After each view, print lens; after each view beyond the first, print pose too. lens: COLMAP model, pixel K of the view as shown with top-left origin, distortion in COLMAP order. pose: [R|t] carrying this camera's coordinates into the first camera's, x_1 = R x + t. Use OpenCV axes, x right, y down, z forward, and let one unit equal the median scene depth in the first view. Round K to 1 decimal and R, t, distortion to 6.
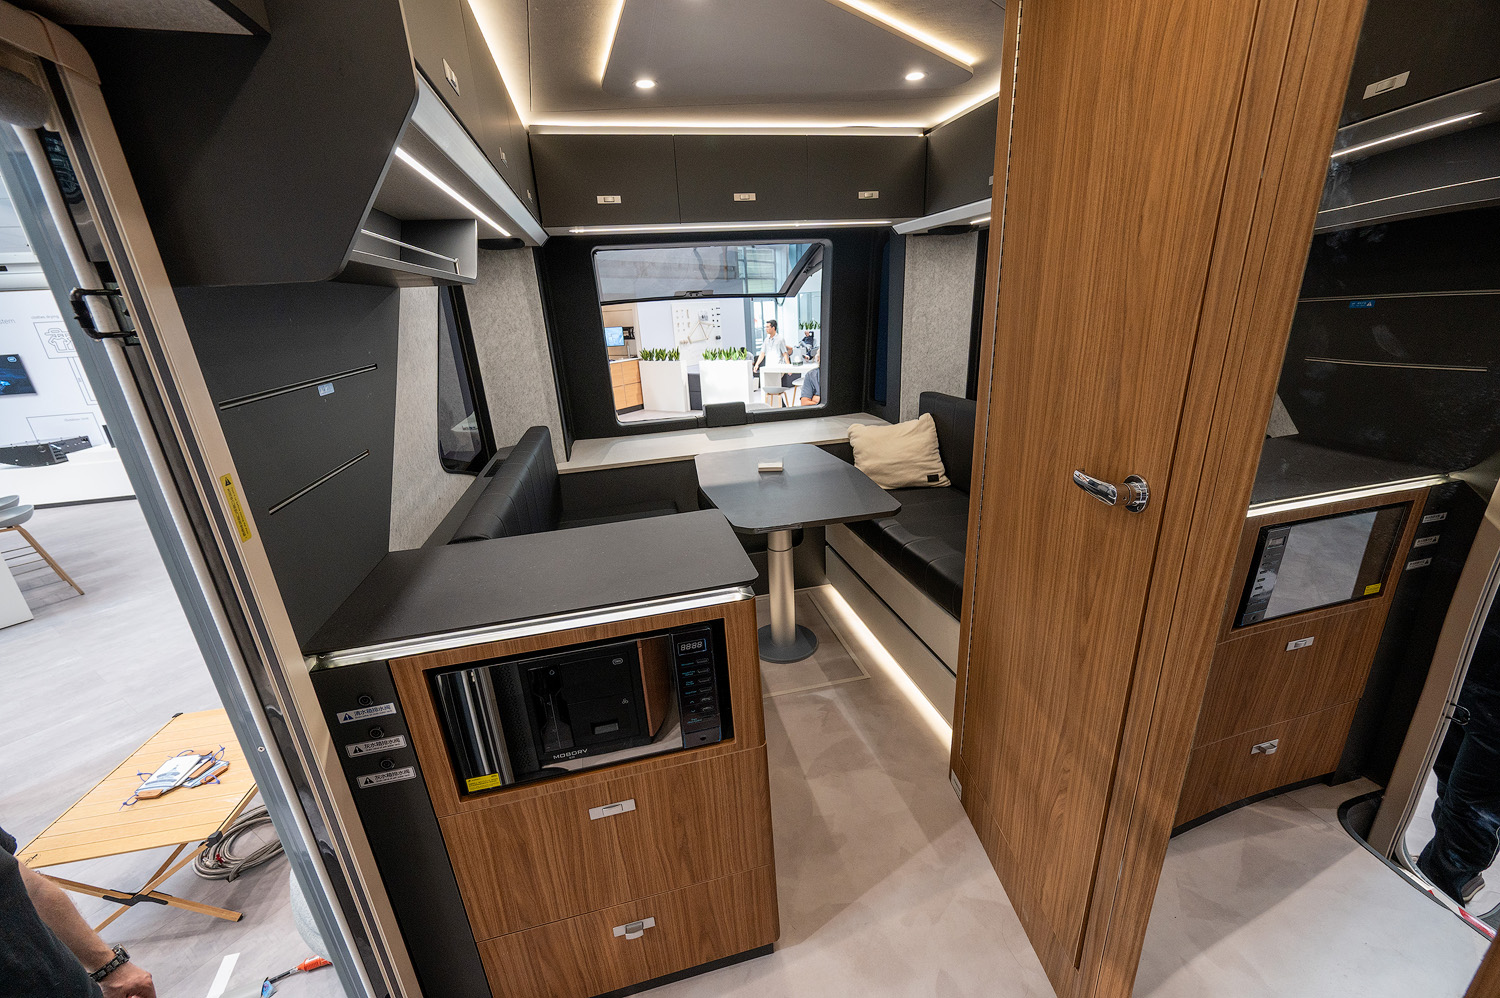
lens RADIAL K [[591.1, 0, 752.2], [0, 591.1, 511.4], [0, 0, 1]] dist [0.000732, 0.000019]
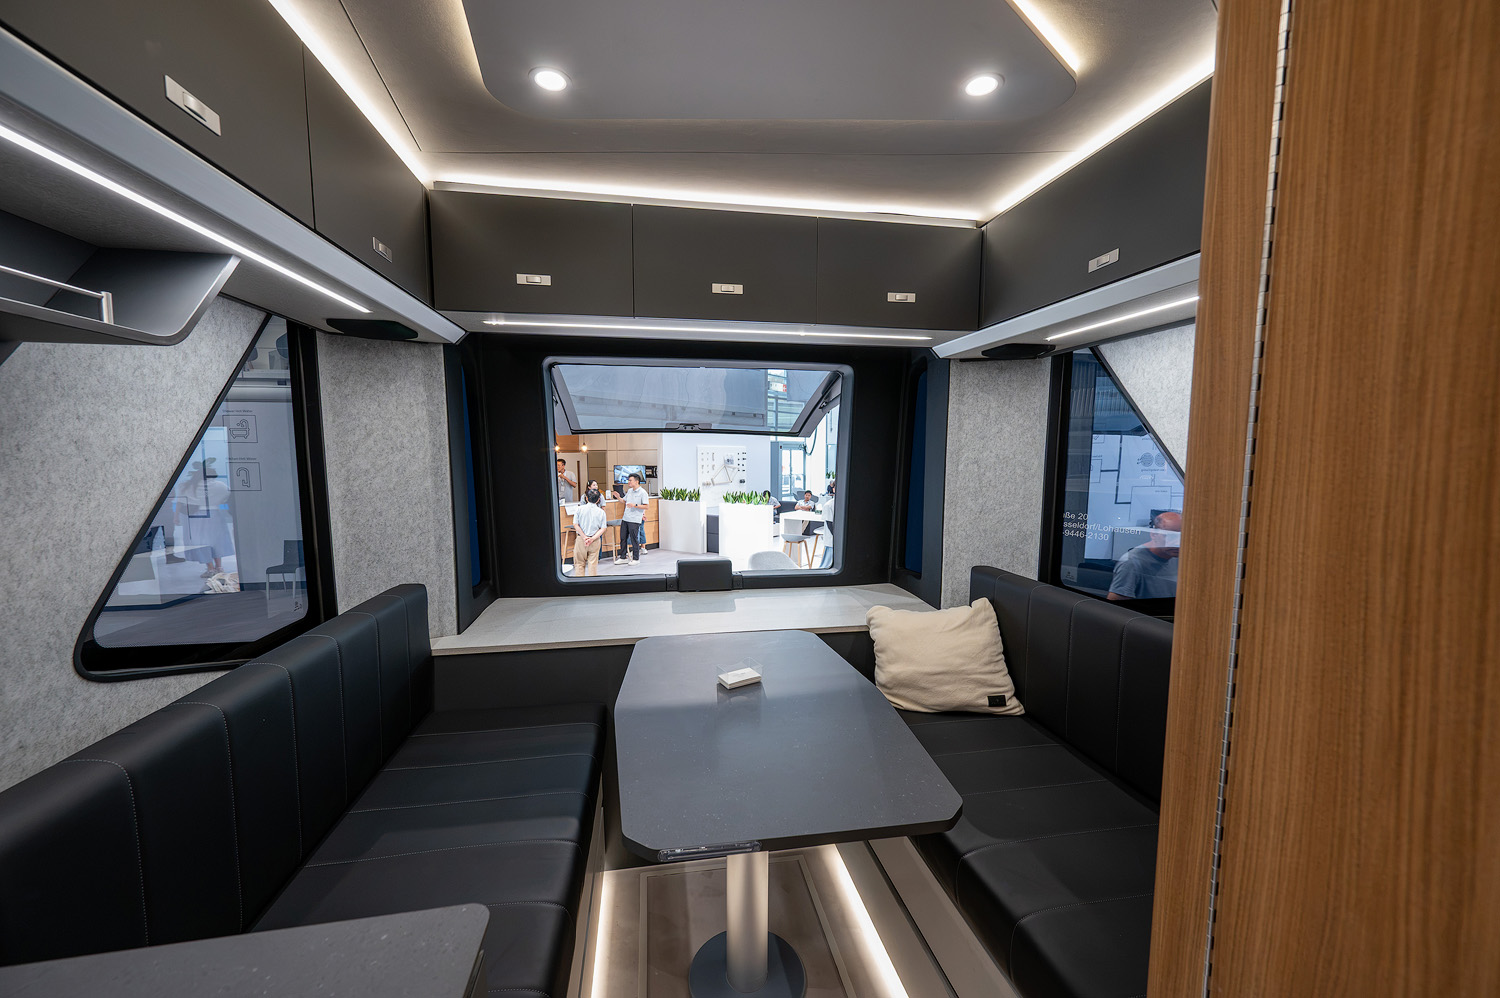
lens RADIAL K [[591.1, 0, 752.2], [0, 591.1, 511.4], [0, 0, 1]] dist [0.000732, 0.000019]
pose [[0.997109, 0.058484, -0.048510, 0.055806], [-0.068270, 0.969832, -0.234020, -0.085221], [0.033360, 0.236655, 0.971021, 0.302760]]
